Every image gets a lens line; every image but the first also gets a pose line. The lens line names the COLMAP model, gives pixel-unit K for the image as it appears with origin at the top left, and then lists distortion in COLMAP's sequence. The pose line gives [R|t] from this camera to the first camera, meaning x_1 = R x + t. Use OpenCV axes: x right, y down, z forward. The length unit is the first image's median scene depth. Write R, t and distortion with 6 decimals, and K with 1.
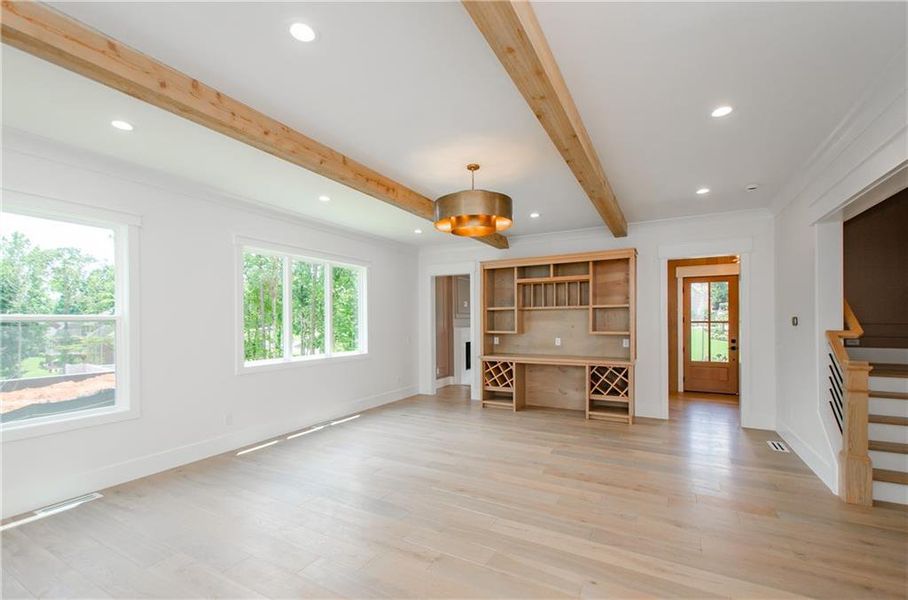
lens RADIAL K [[397.5, 0, 438.4], [0, 397.5, 322.9], [0, 0, 1]] dist [0.009651, -0.001270]
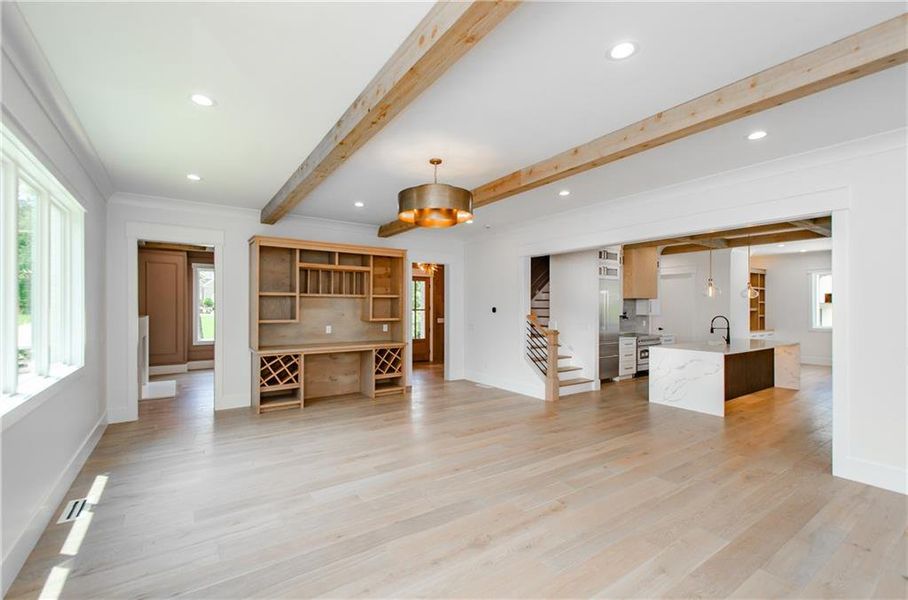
lens RADIAL K [[397.5, 0, 453.0], [0, 397.5, 303.2], [0, 0, 1]] dist [0.009651, -0.001270]
pose [[0.431785, 0.017186, 0.901813, -0.515793], [0.001563, 0.999803, -0.019801, 0.001377], [-0.901975, 0.009959, 0.431673, 0.316362]]
